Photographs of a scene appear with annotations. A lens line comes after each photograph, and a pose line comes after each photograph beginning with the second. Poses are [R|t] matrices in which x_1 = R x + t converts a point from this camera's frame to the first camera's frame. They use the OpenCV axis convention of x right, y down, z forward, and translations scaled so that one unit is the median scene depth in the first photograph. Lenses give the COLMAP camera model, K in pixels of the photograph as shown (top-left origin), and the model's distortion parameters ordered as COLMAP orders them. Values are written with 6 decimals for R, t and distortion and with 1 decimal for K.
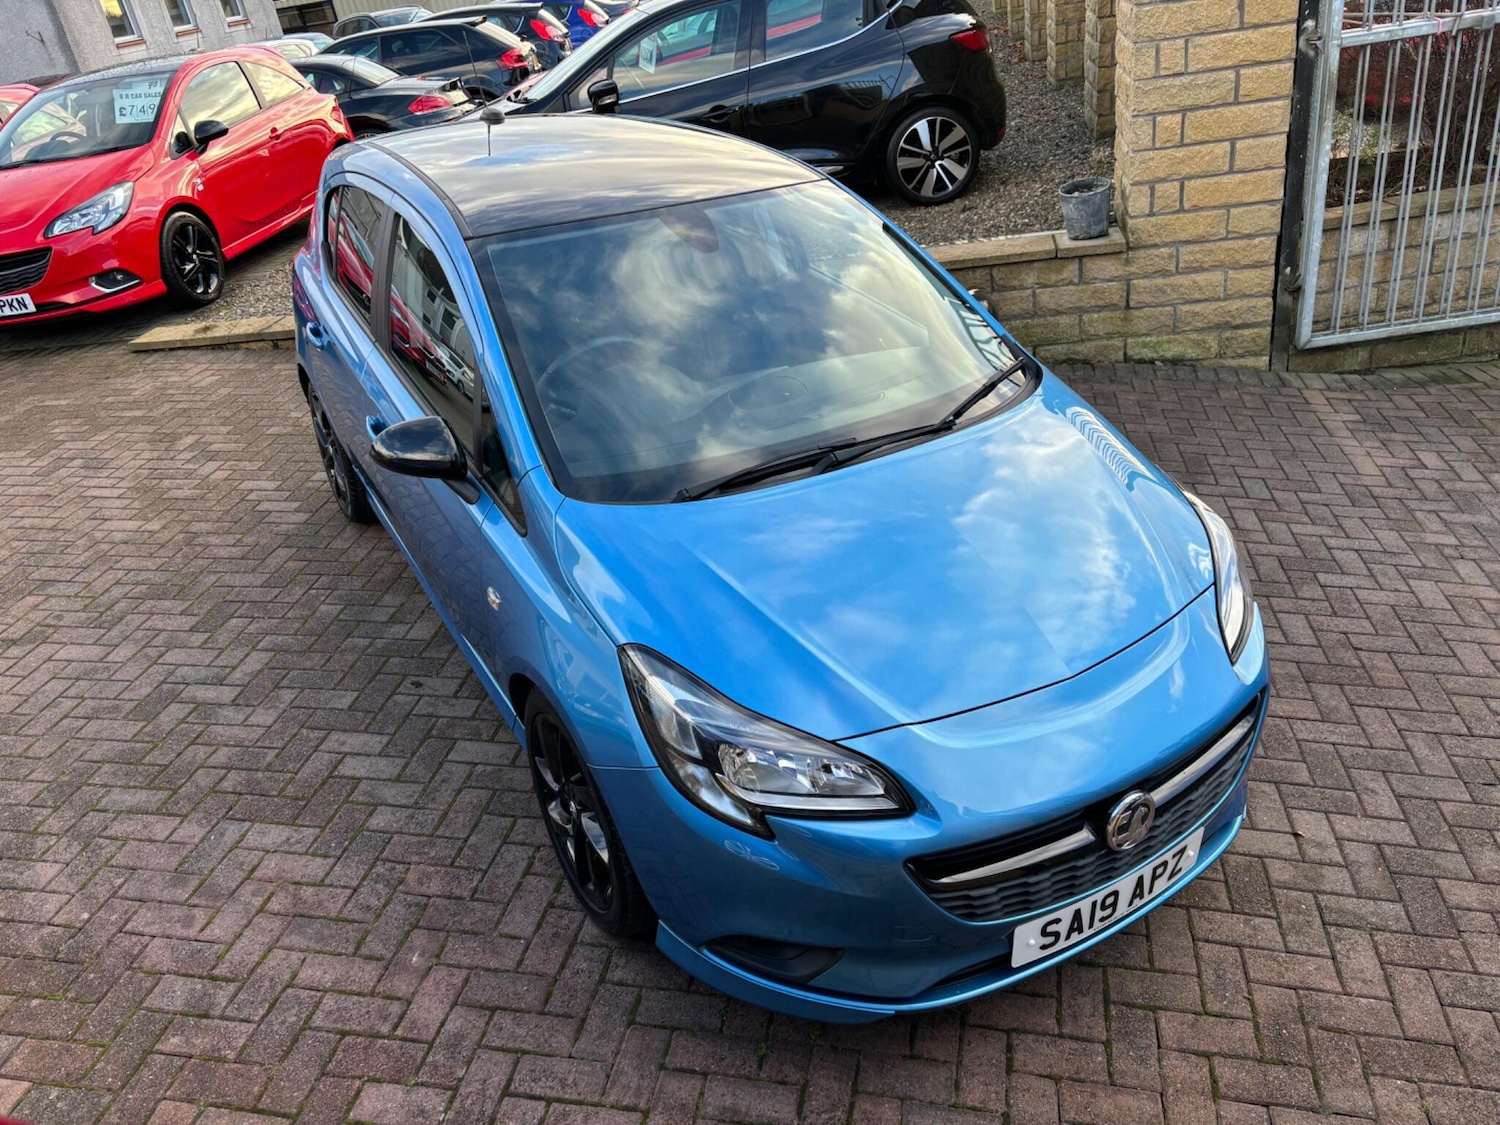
lens RADIAL K [[1139.1, 0, 751.5], [0, 1139.1, 553.9], [0, 0, 1]] dist [0.058516, -0.059542]
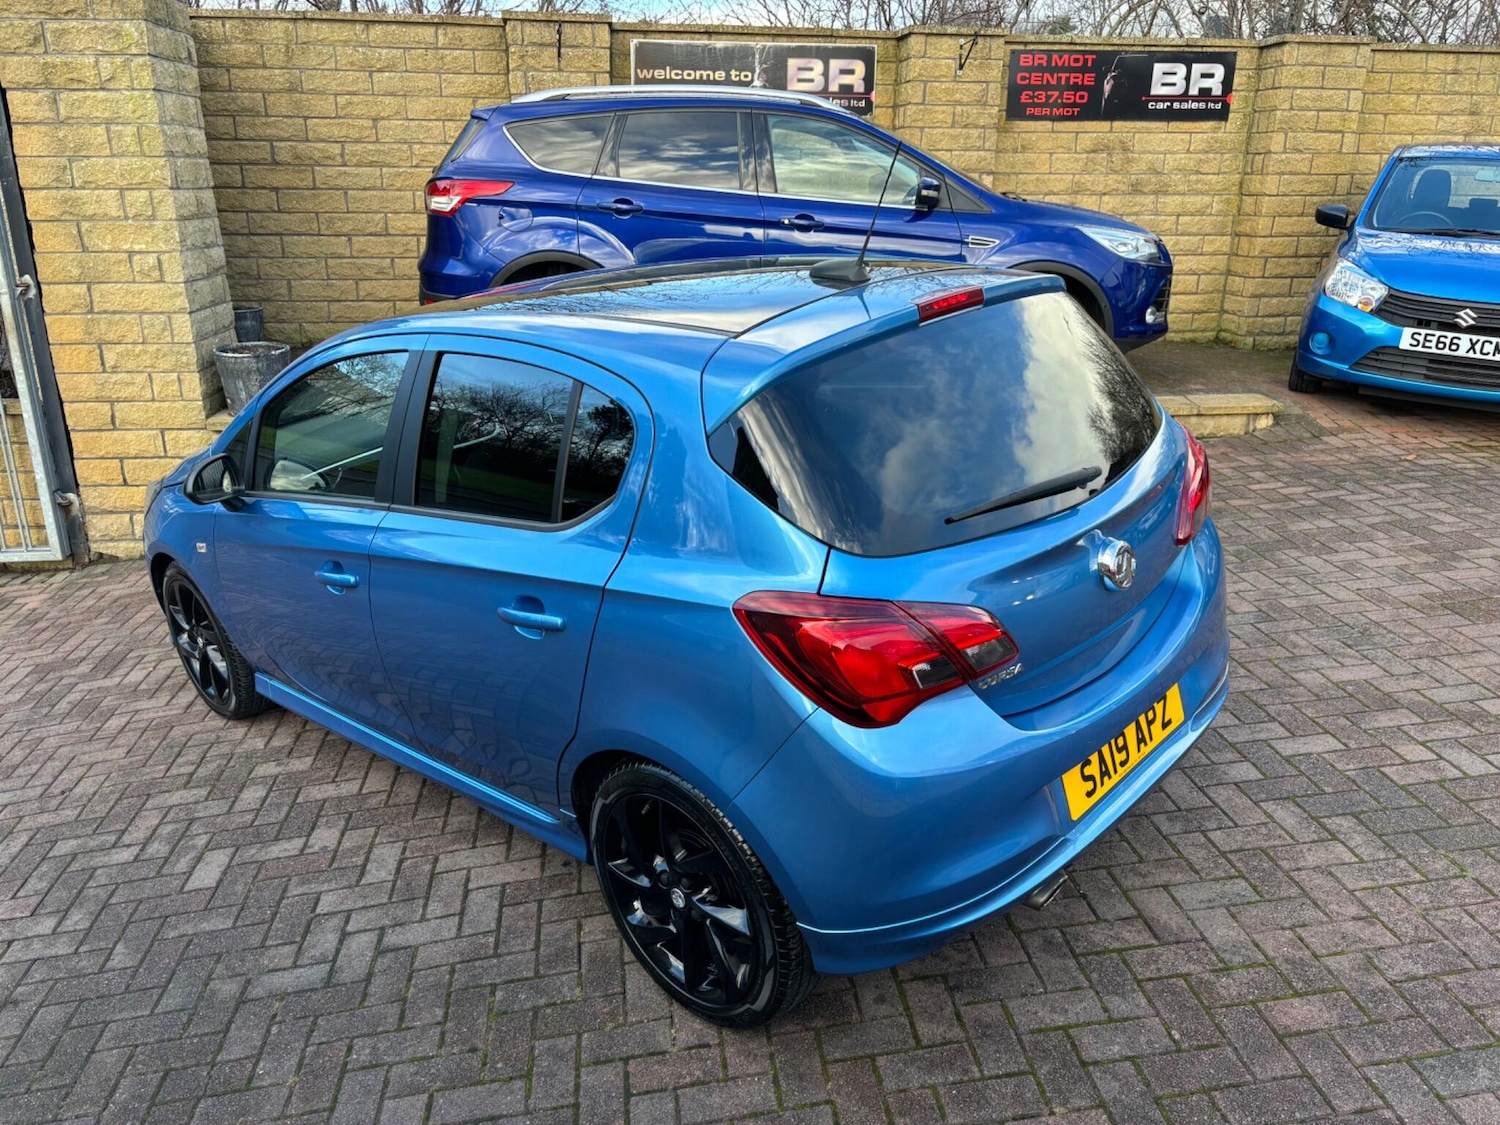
lens RADIAL K [[1139.1, 0, 751.5], [0, 1139.1, 553.9], [0, 0, 1]] dist [0.058516, -0.059542]
pose [[-0.949368, 0.225074, -0.219186, -0.010416], [-0.016333, 0.661370, 0.749882, -0.726981], [0.313742, 0.715494, -0.624207, 1.447771]]
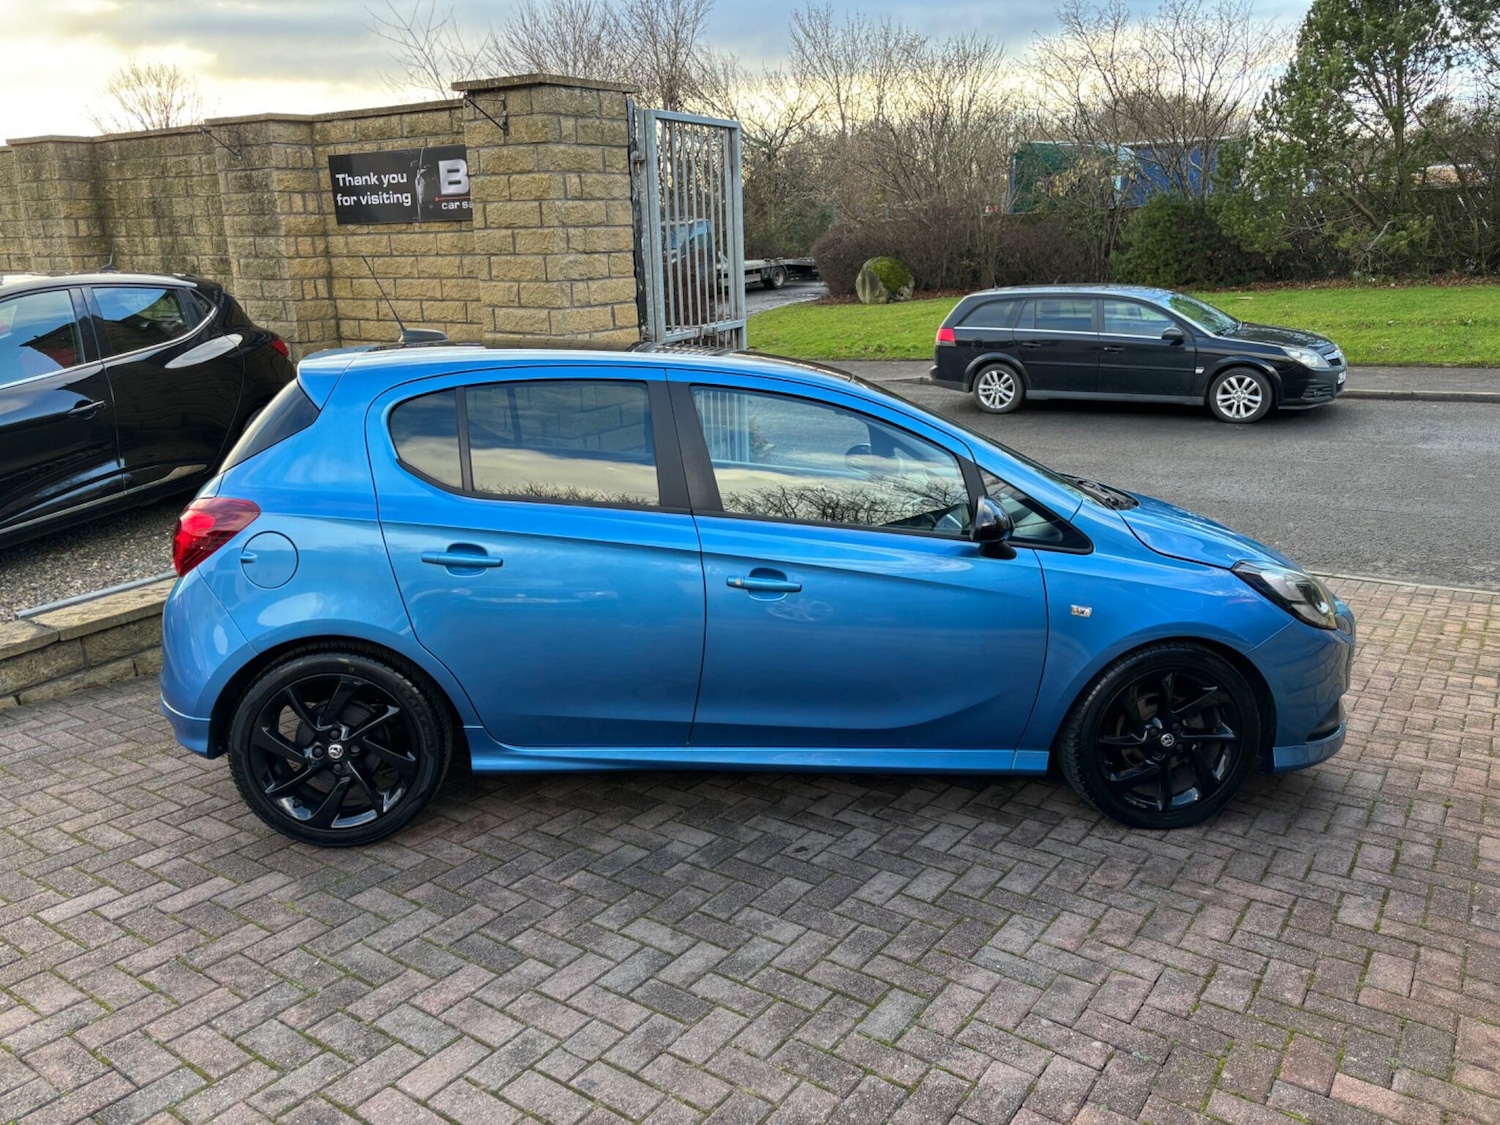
lens RADIAL K [[1142.7, 0, 743.1], [0, 1142.7, 555.0], [0, 0, 1]] dist [0.022848, 0.000659]
pose [[0.418726, -0.118808, 0.900307, -0.945280], [0.408565, 0.910046, -0.069928, -0.050274], [-0.811013, 0.397115, 0.429601, 0.455017]]
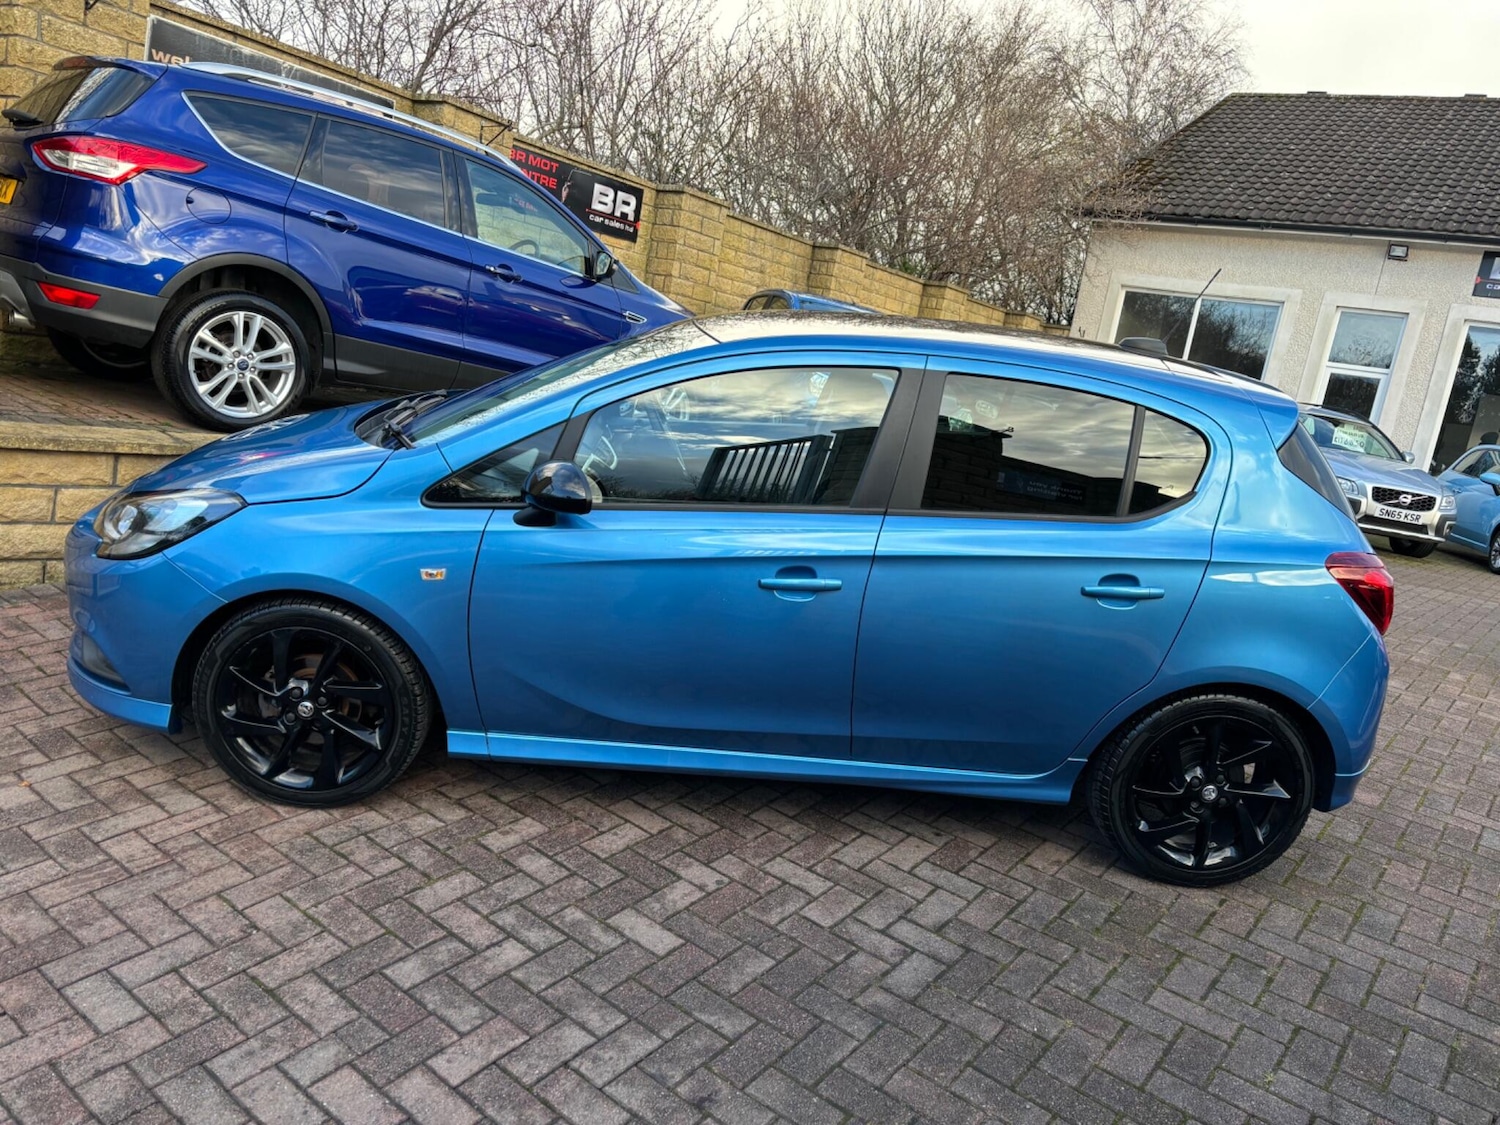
lens RADIAL K [[1115.3, 0, 744.9], [0, 1115.3, 561.0], [0, 0, 1]] dist [0.060921, -0.063831]
pose [[-0.477546, 0.223735, -0.849643, 0.662733], [-0.516997, 0.710338, 0.477633, -0.512502], [0.710397, 0.667354, -0.223548, 1.065411]]
